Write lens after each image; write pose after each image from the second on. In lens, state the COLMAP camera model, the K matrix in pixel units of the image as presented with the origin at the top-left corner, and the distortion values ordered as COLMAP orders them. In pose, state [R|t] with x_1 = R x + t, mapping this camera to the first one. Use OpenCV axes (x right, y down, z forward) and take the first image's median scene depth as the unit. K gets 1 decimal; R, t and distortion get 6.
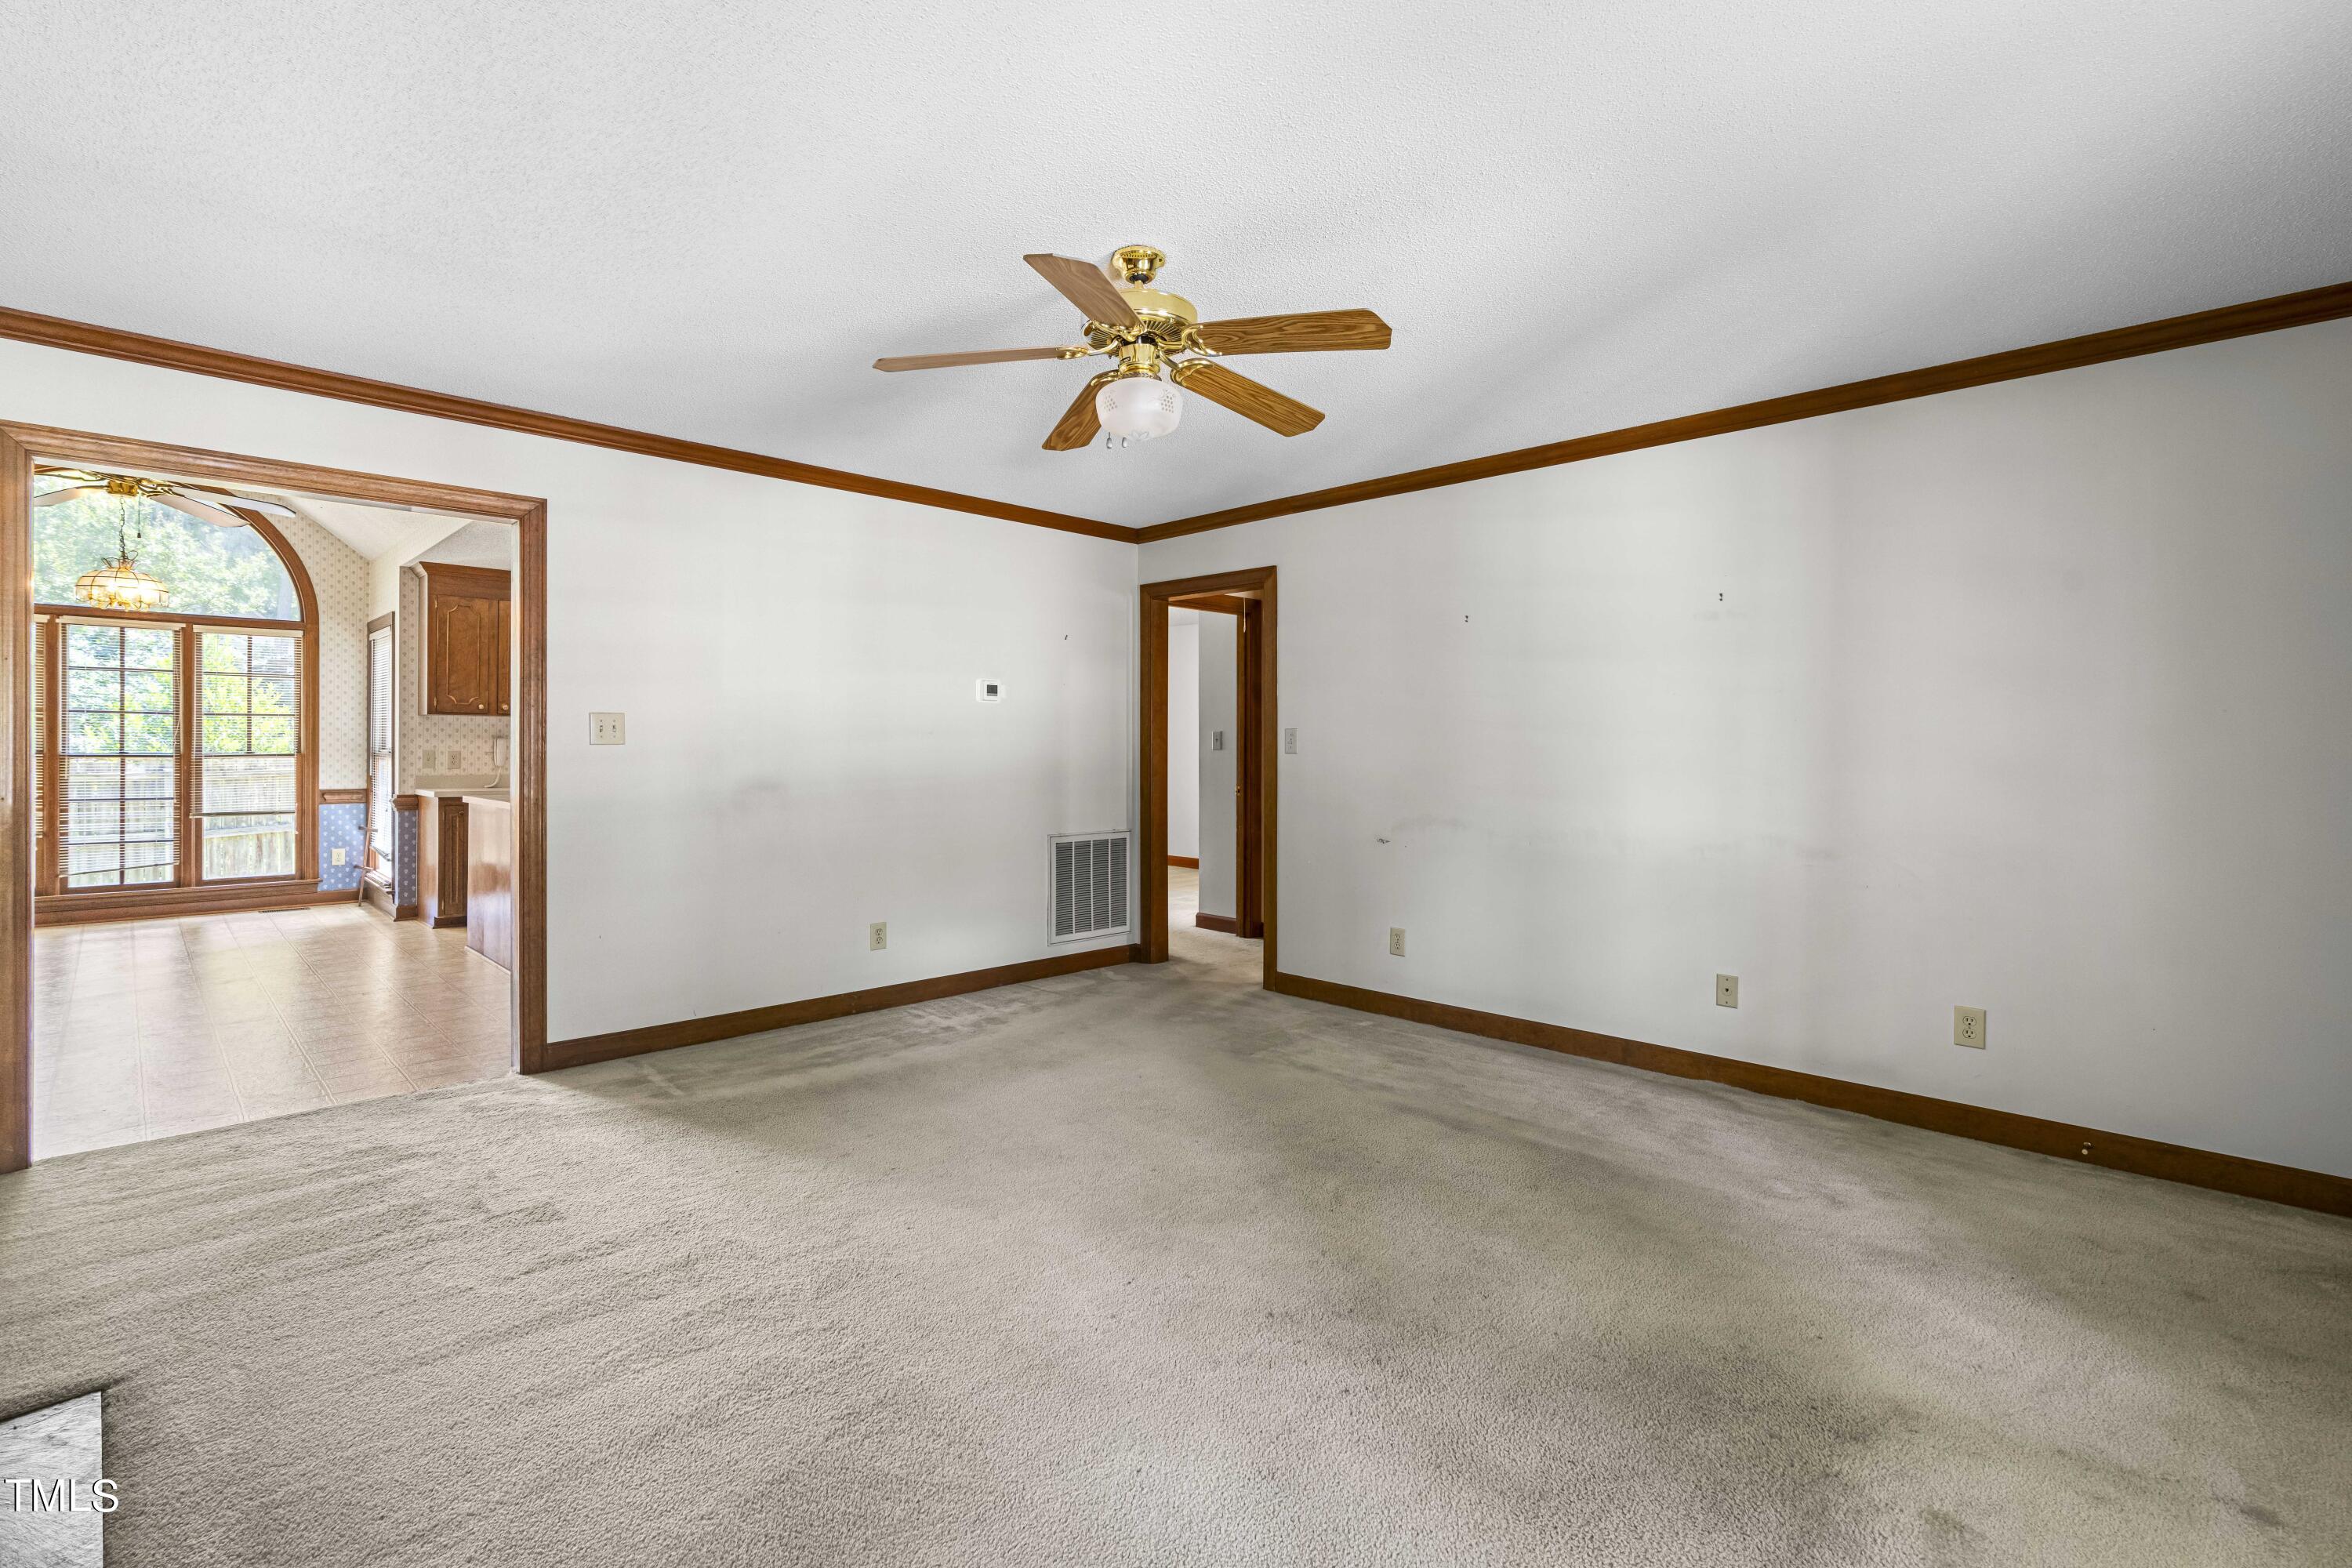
lens RADIAL K [[1076.0, 0, 1183.6], [0, 1076.0, 769.5], [0, 0, 1]] dist [-0.005513, 0.001855]
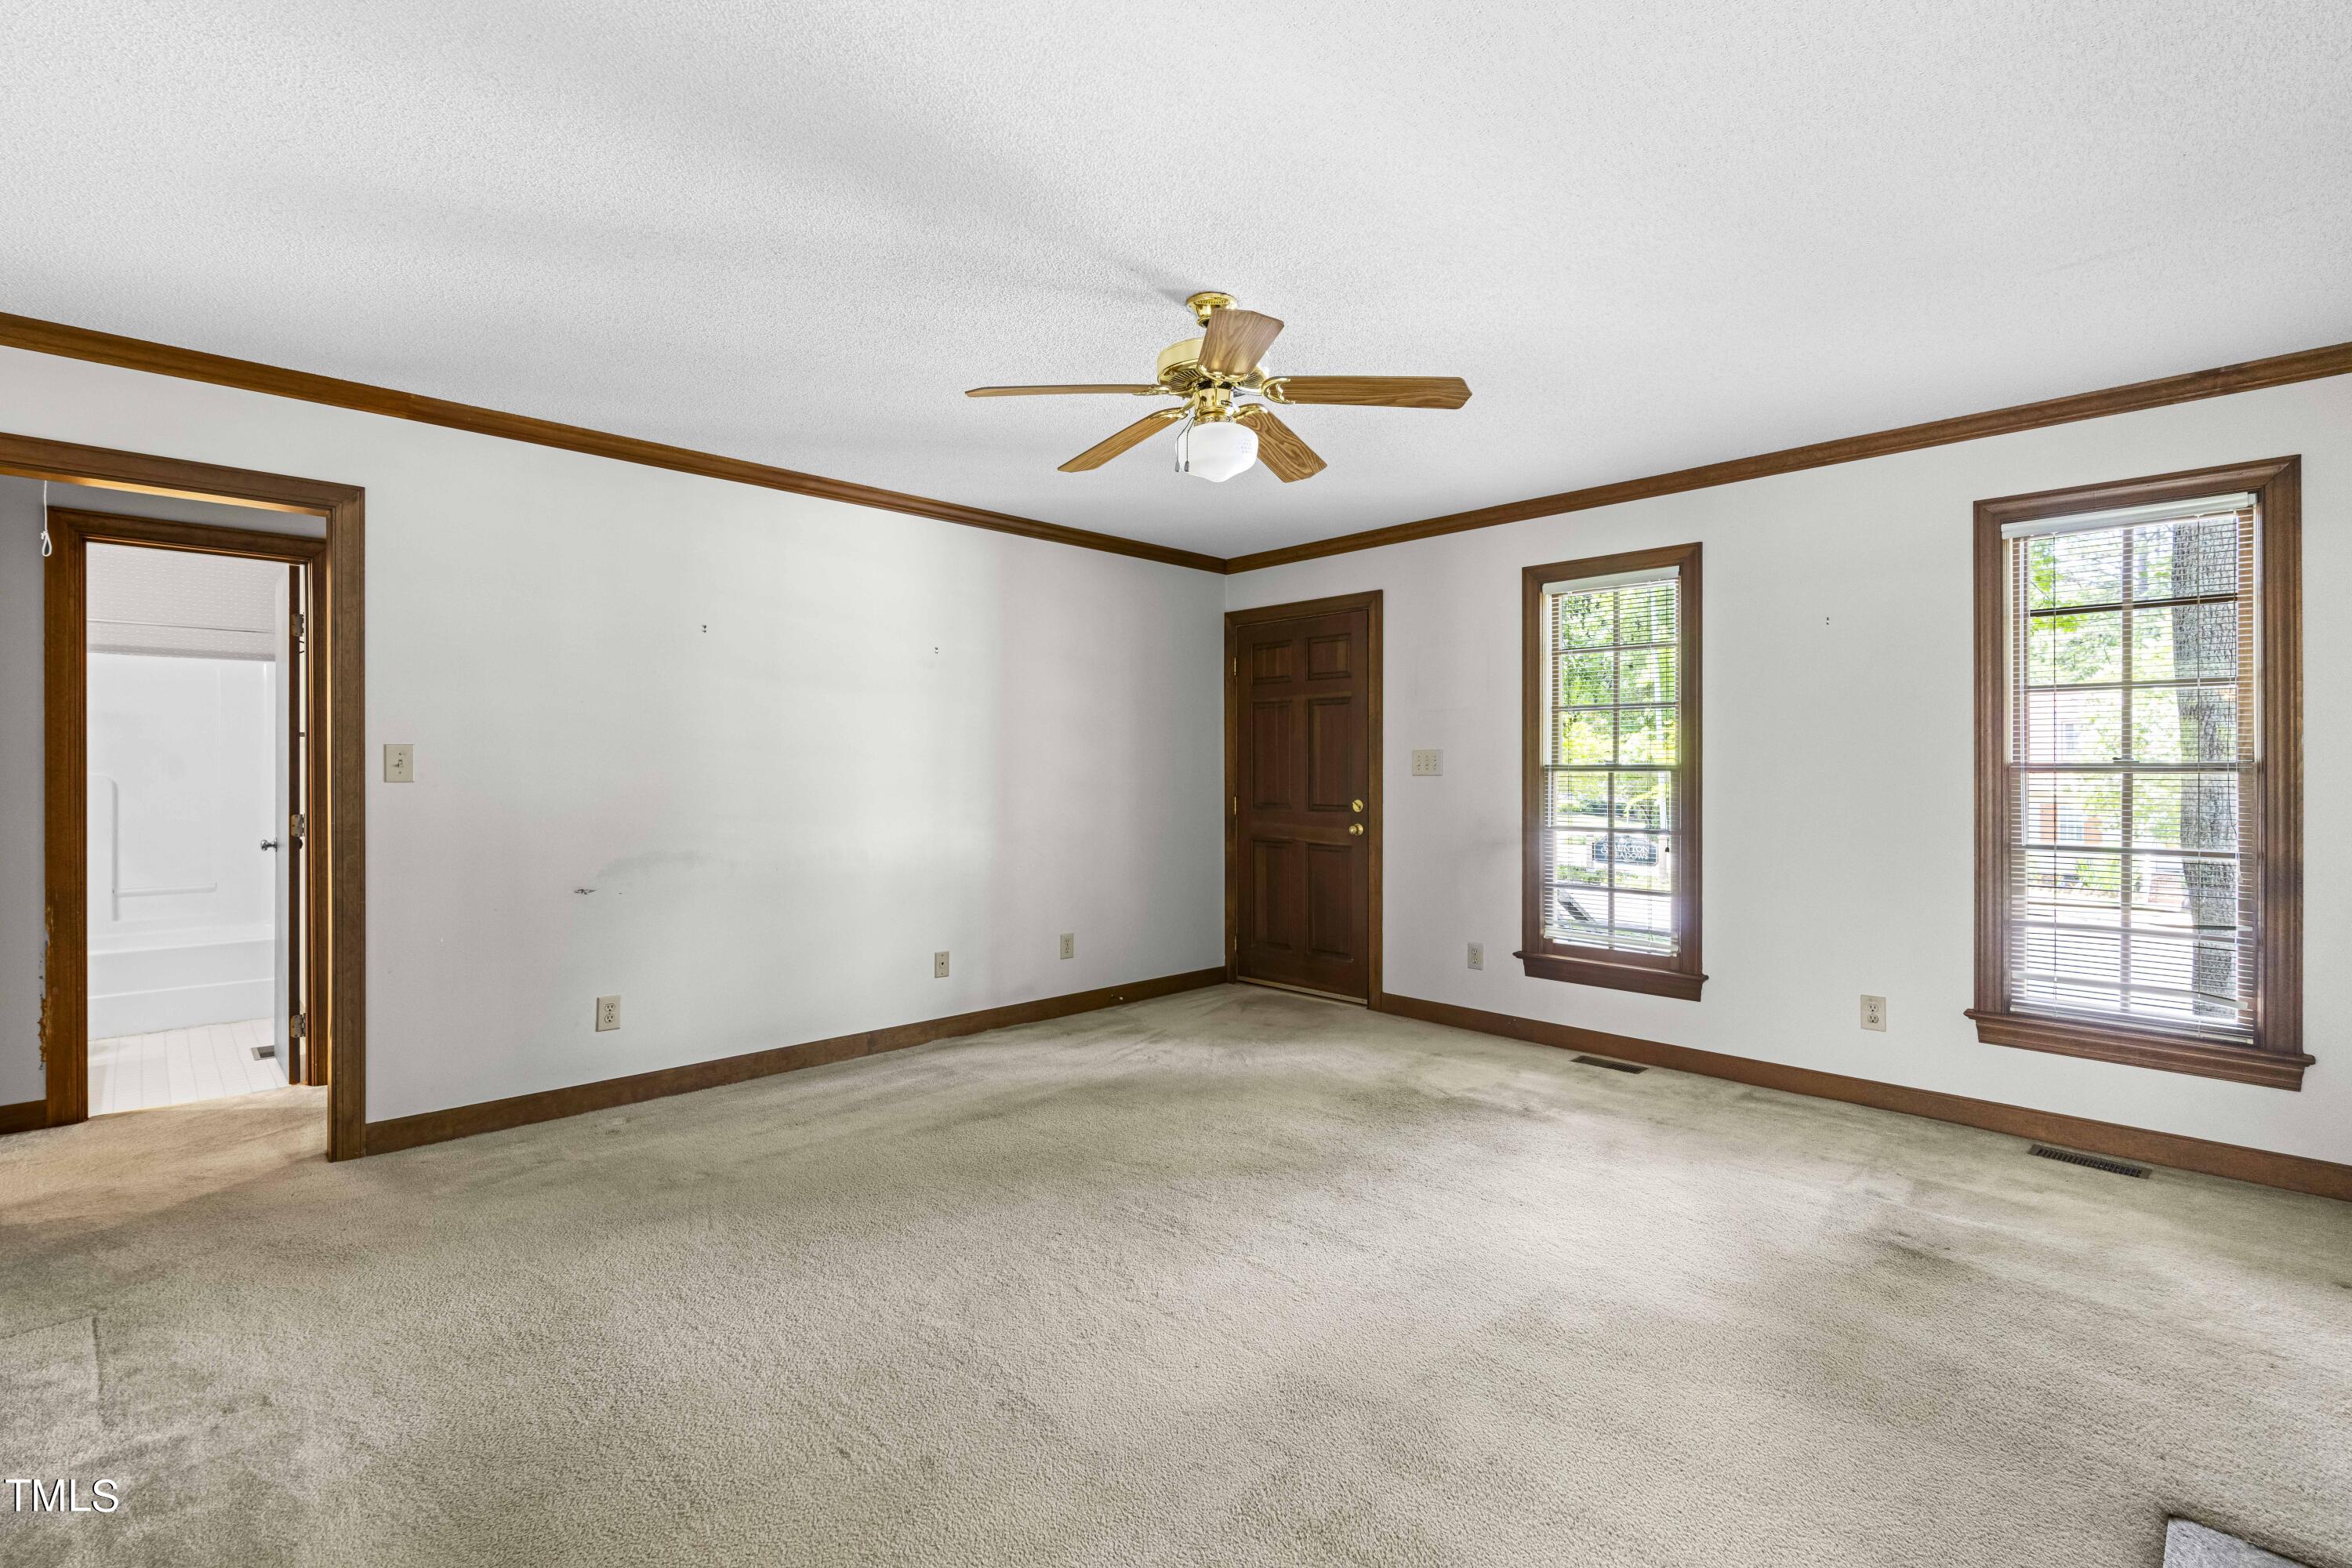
lens RADIAL K [[1076.0, 0, 1178.9], [0, 1076.0, 782.6], [0, 0, 1]] dist [-0.005513, 0.001855]
pose [[0.014238, -0.010140, 0.999847, -0.774313], [0.023919, 0.999666, 0.009798, -0.013098], [-0.999612, 0.023776, 0.014476, 0.725545]]
